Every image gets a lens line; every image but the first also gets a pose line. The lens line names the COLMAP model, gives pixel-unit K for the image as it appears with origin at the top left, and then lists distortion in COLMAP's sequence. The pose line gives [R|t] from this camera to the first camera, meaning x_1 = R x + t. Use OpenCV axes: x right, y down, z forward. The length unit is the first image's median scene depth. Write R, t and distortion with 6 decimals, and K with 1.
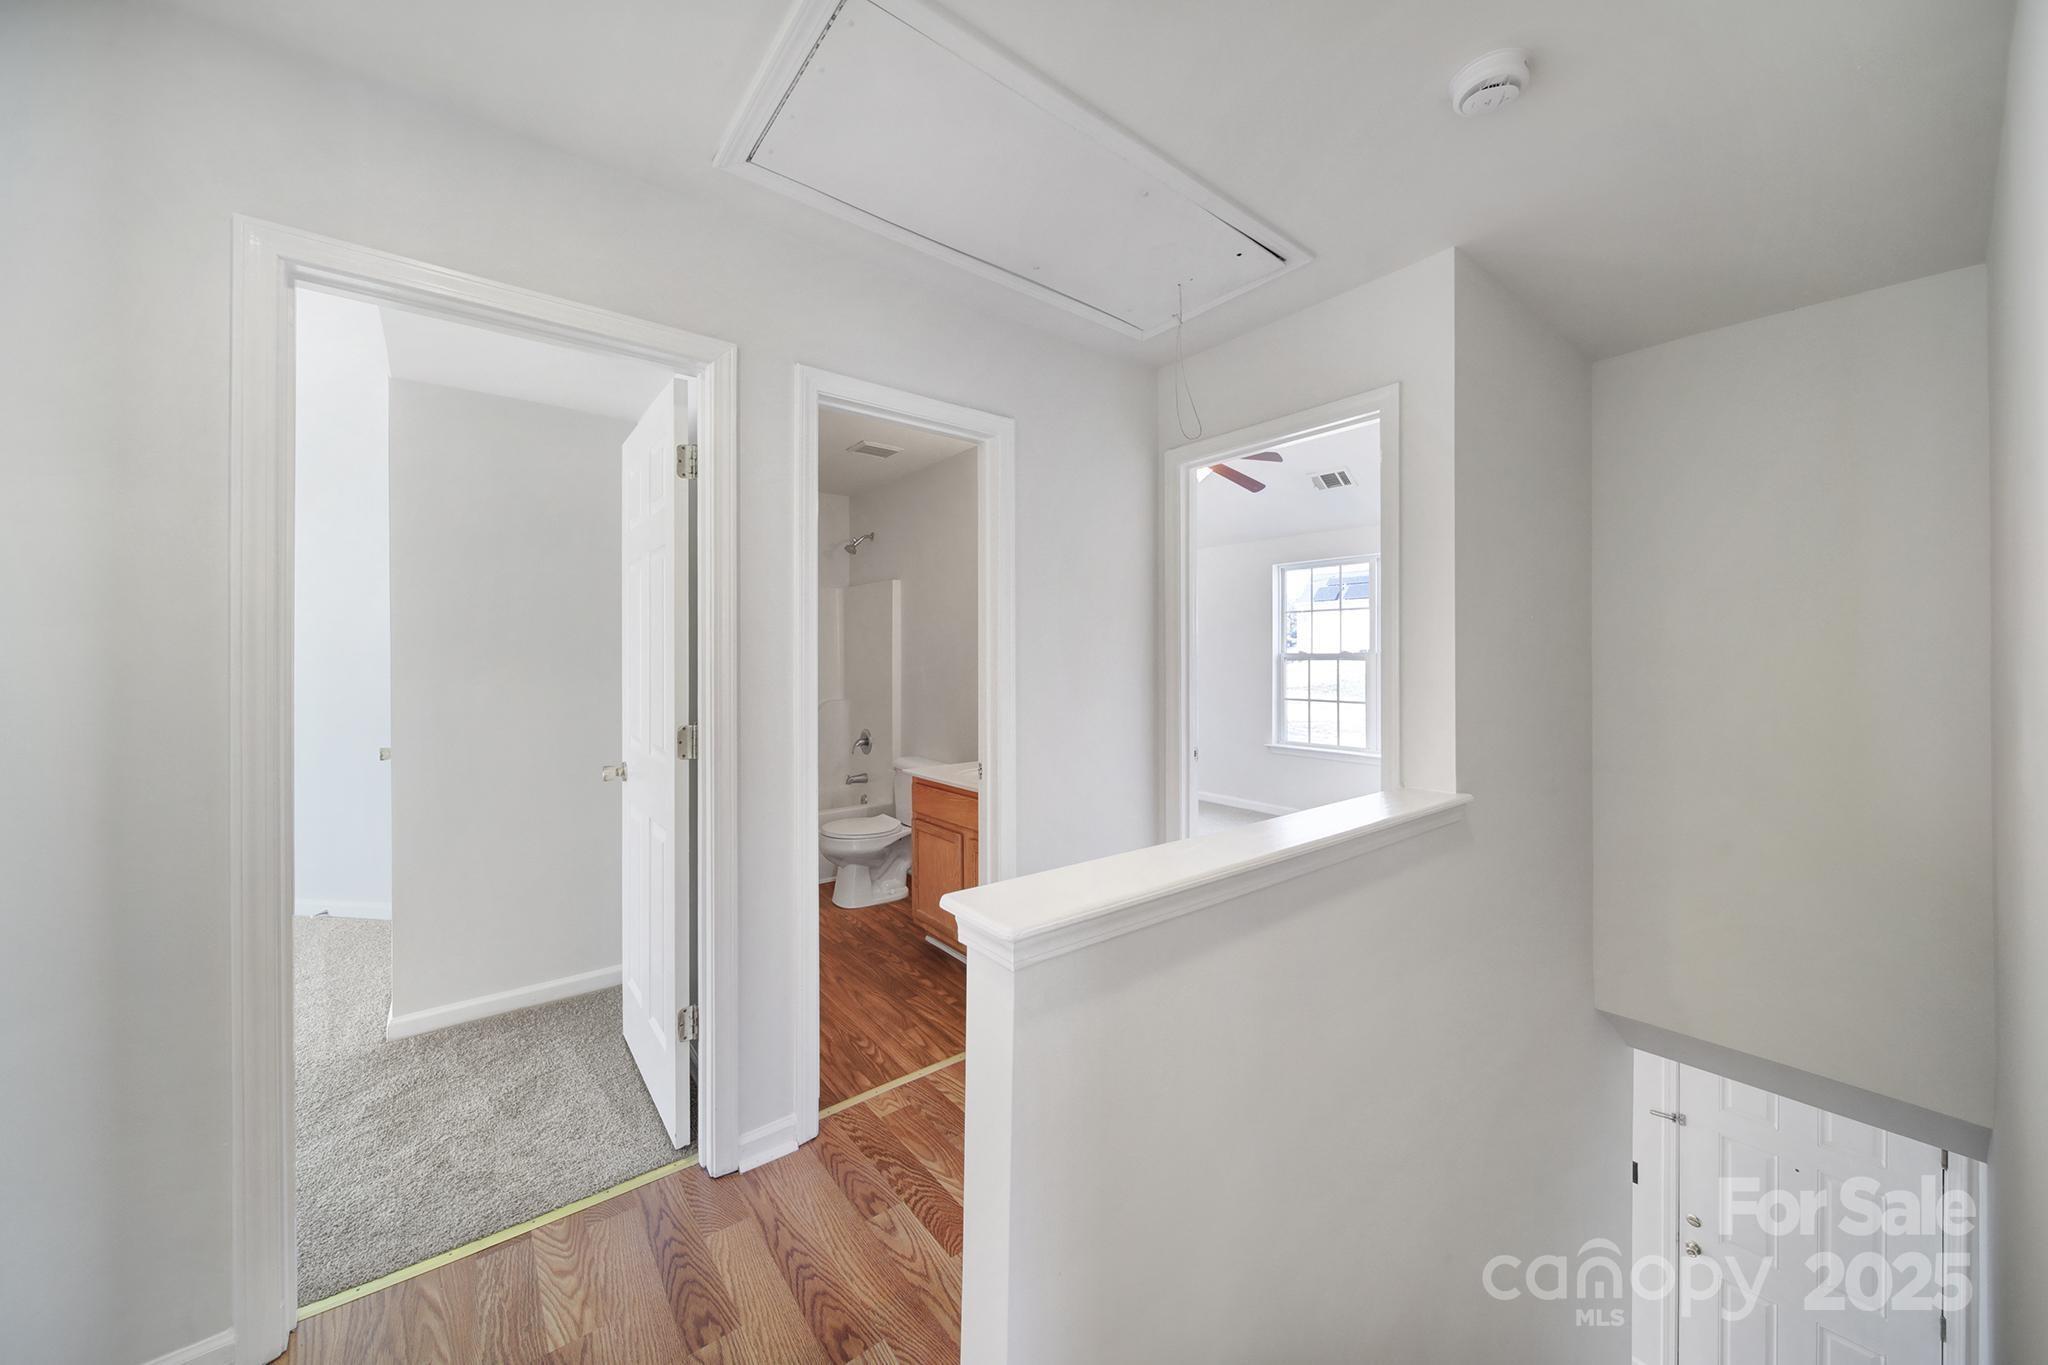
lens RADIAL K [[719.9, 0, 1019.5], [0, 719.9, 671.7], [0, 0, 1]] dist [0.001512, -0.001832]
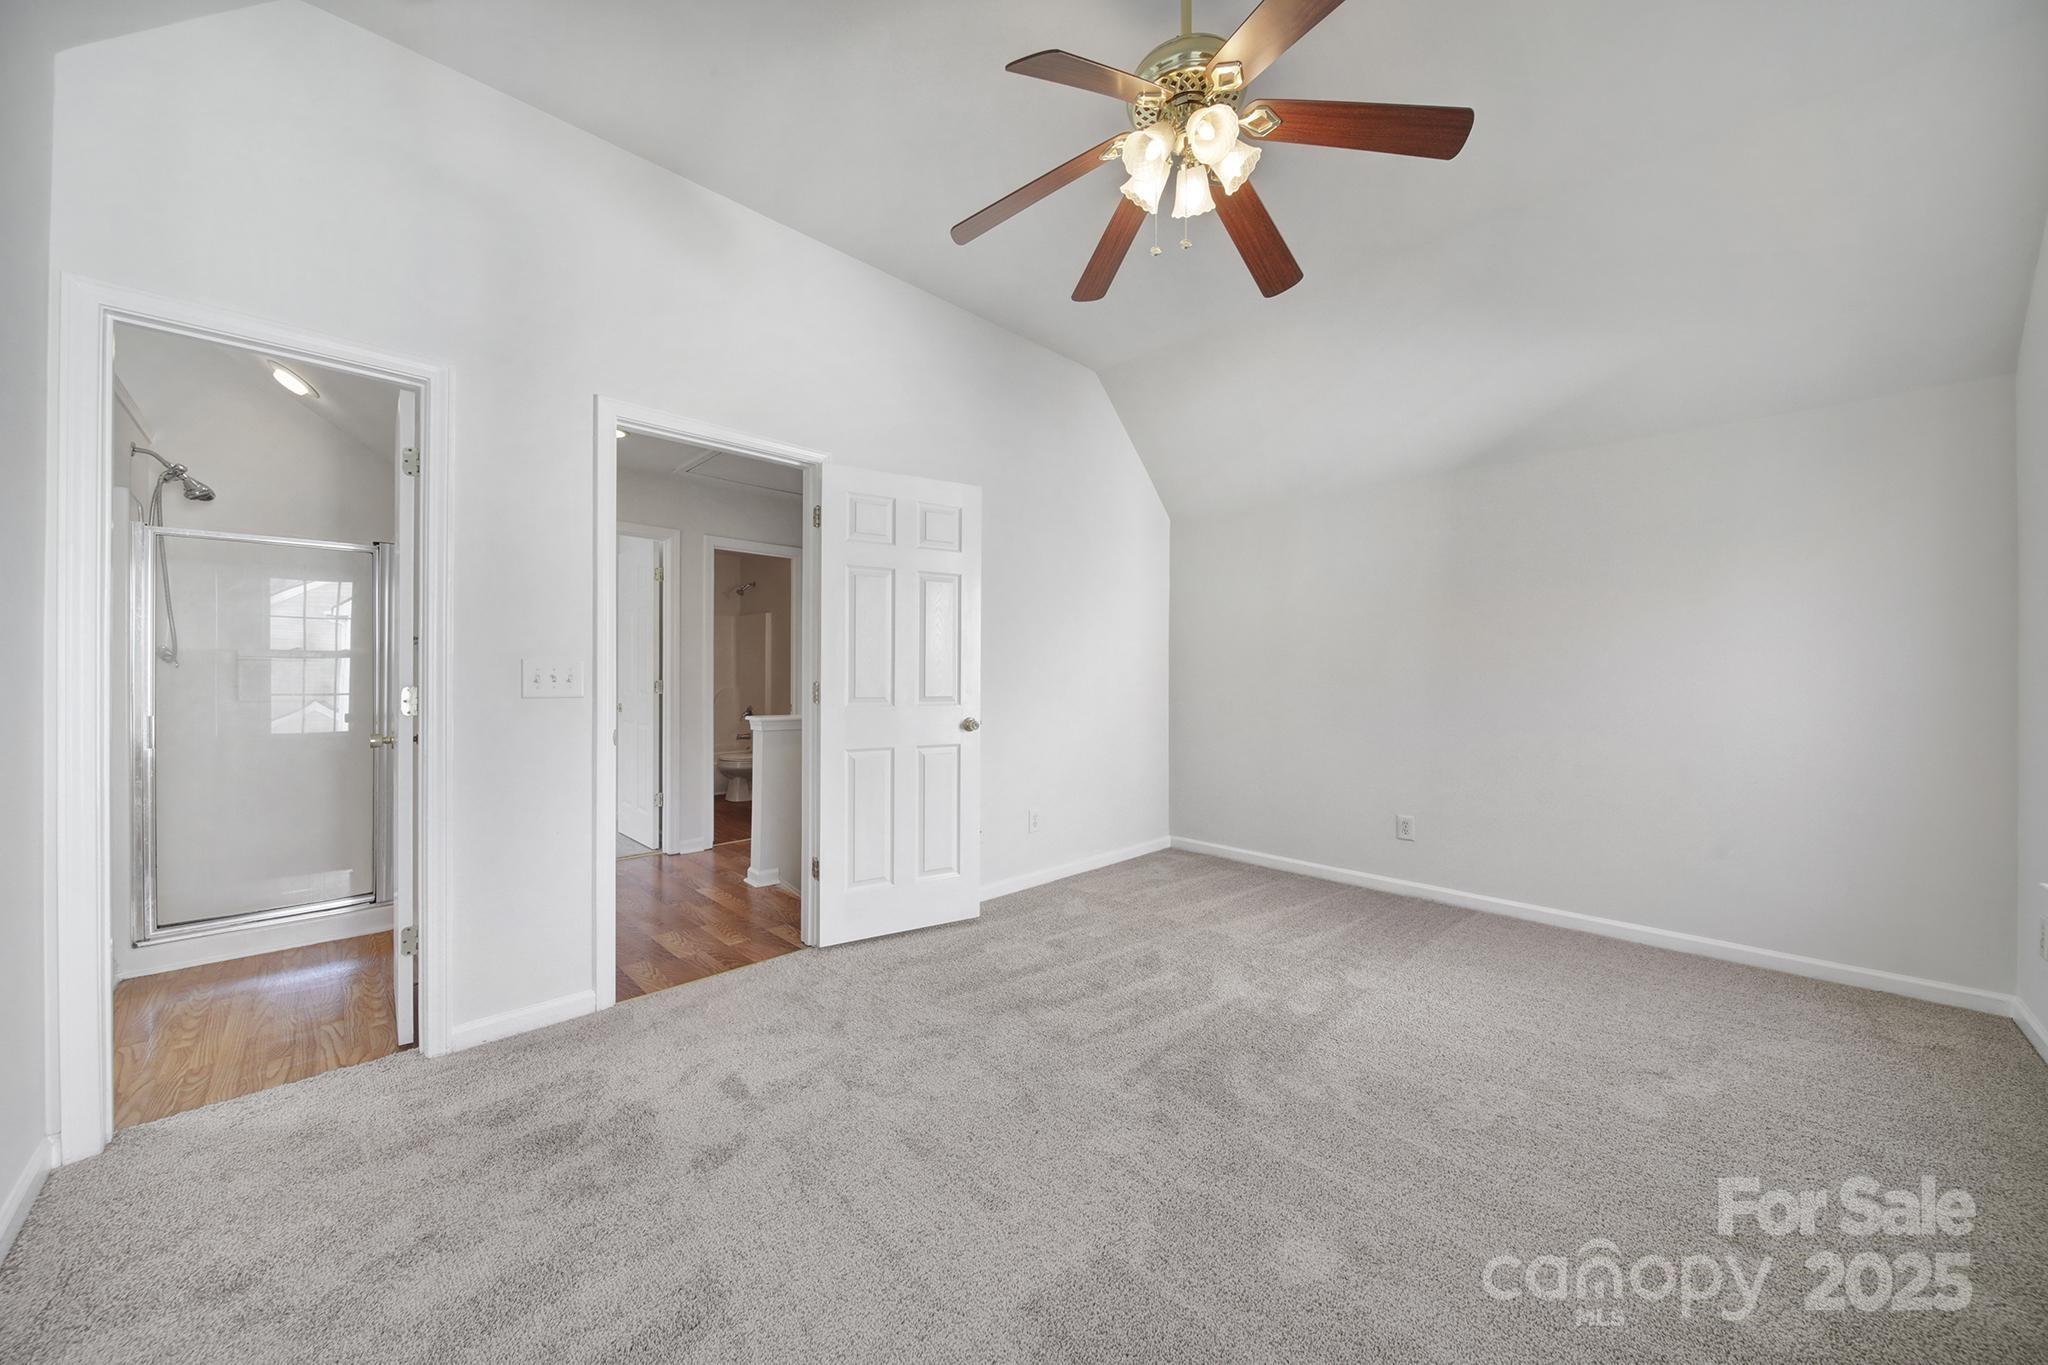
lens RADIAL K [[719.9, 0, 1019.5], [0, 719.9, 671.7], [0, 0, 1]] dist [0.001512, -0.001832]
pose [[0.993693, 0.003018, 0.112094, 0.236929], [-0.000838, 0.999810, -0.019484, 0.043460], [-0.112131, 0.019267, 0.993507, -0.767235]]
